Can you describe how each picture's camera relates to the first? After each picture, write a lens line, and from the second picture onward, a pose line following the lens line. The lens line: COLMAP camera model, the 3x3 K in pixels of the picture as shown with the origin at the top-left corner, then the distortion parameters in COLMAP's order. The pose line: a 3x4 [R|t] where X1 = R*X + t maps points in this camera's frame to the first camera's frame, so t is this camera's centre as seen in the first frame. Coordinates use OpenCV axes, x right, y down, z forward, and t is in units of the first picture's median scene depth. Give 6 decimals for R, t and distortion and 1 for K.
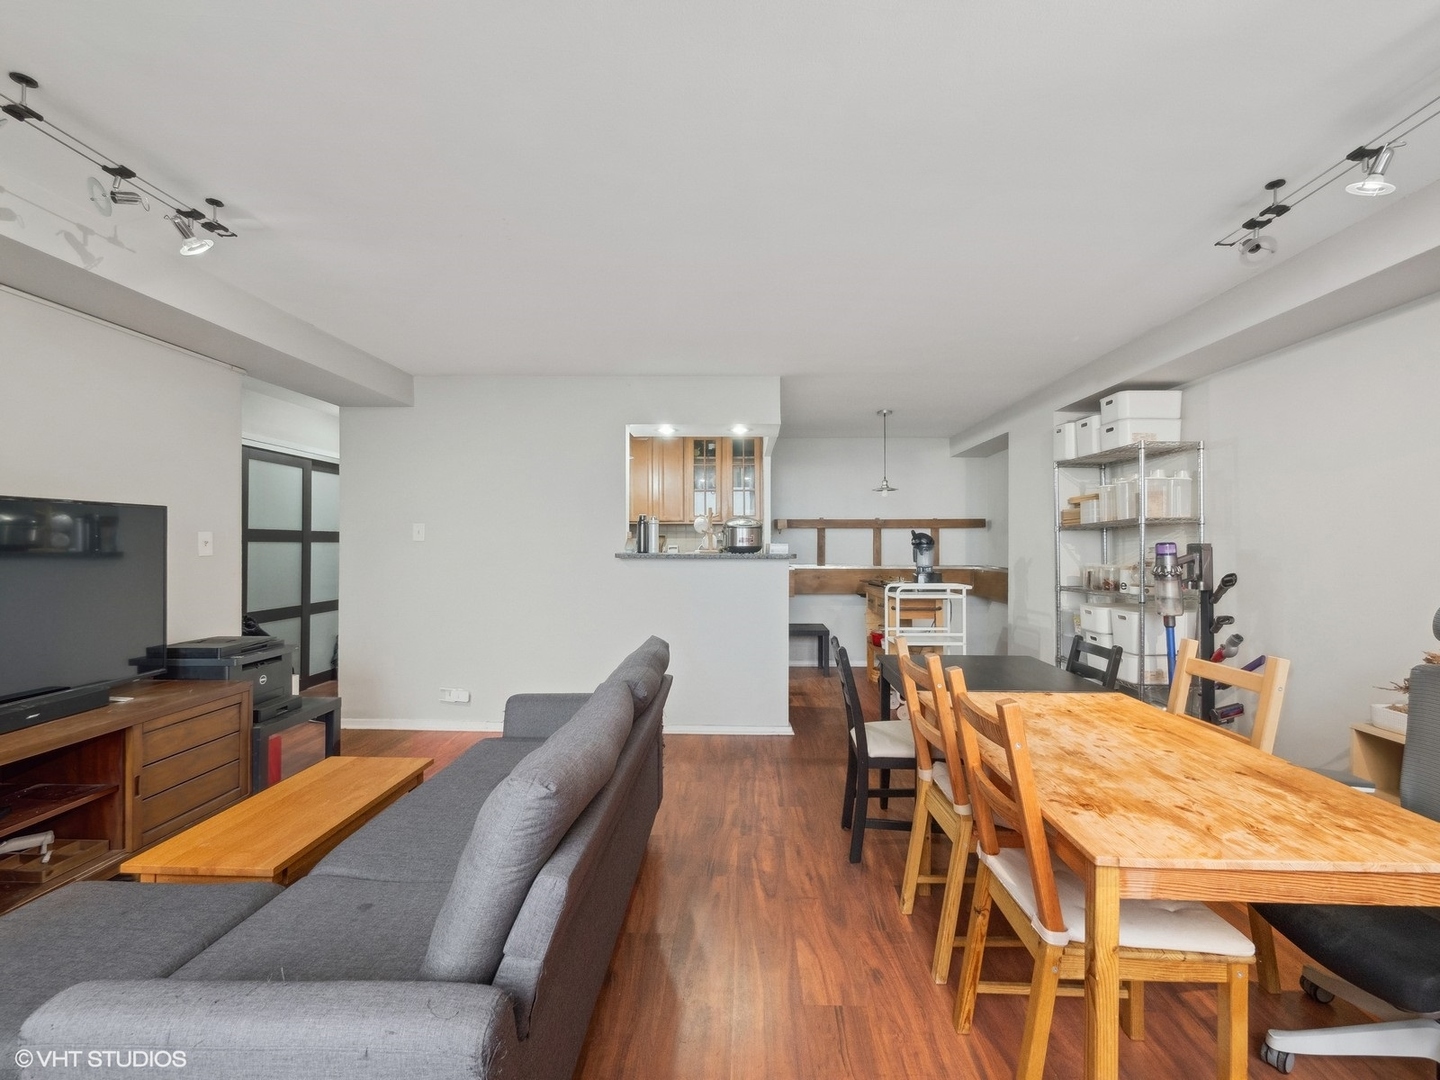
lens RADIAL K [[613.4, 0, 733.8], [0, 613.4, 550.3], [0, 0, 1]] dist [-0.001350, 0.000068]
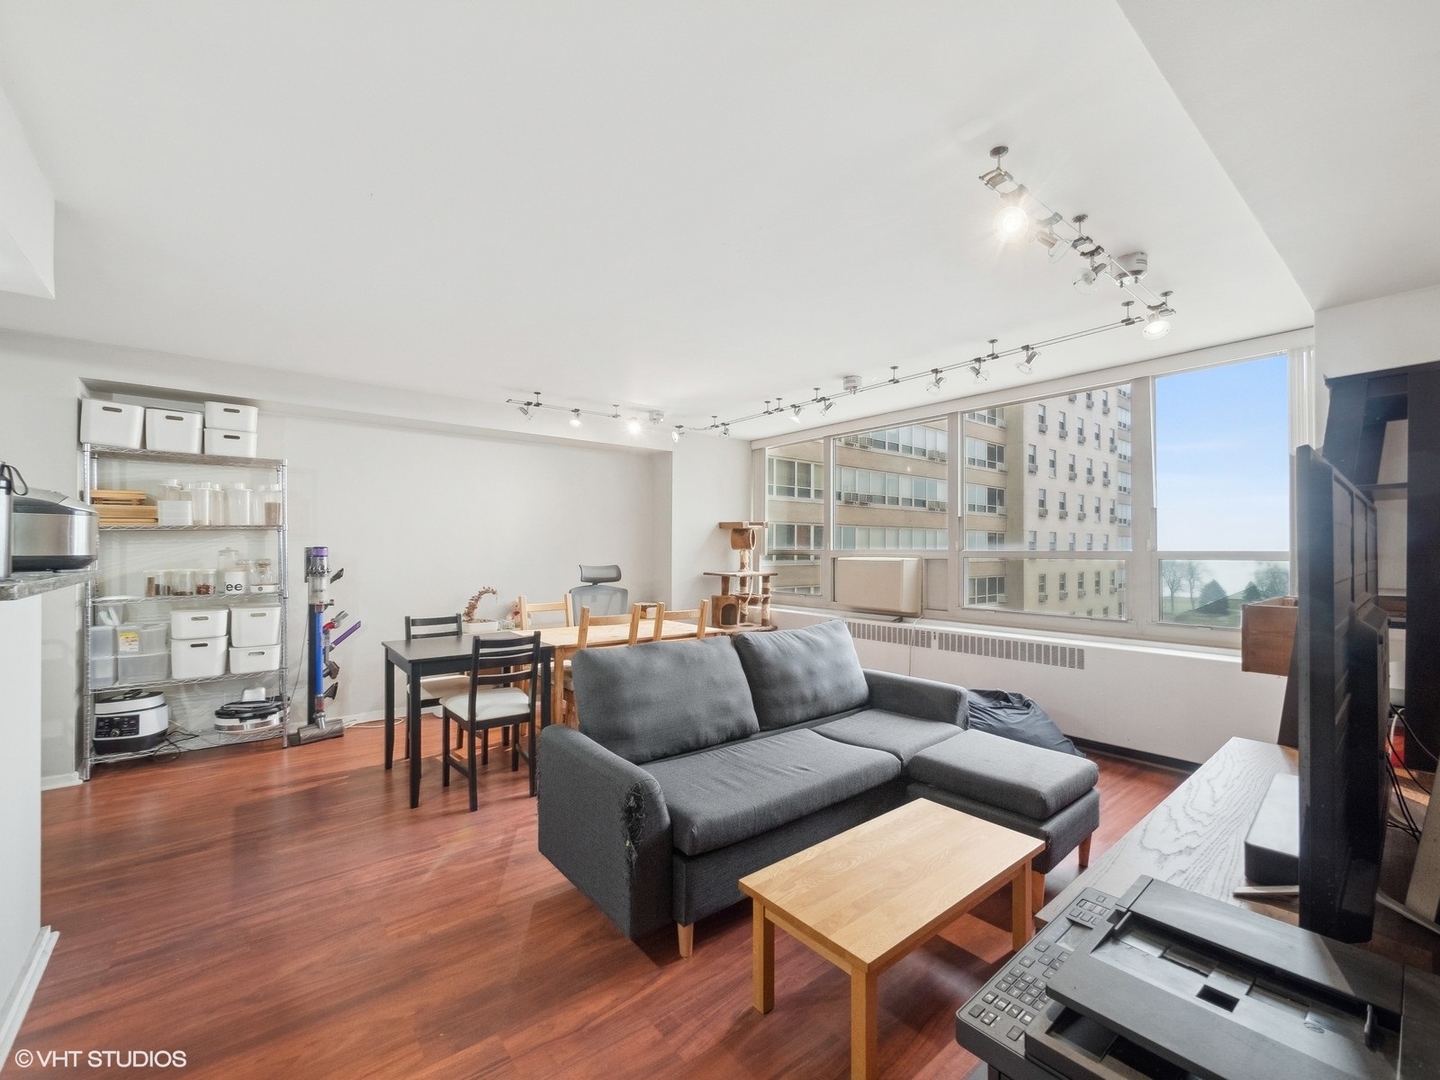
lens RADIAL K [[613.4, 0, 733.8], [0, 613.4, 550.3], [0, 0, 1]] dist [-0.001350, 0.000068]
pose [[-0.650326, -0.008229, 0.759611, -0.639199], [0.000607, 0.999935, 0.011352, -0.014740], [-0.759655, 0.007844, -0.650279, 0.914399]]
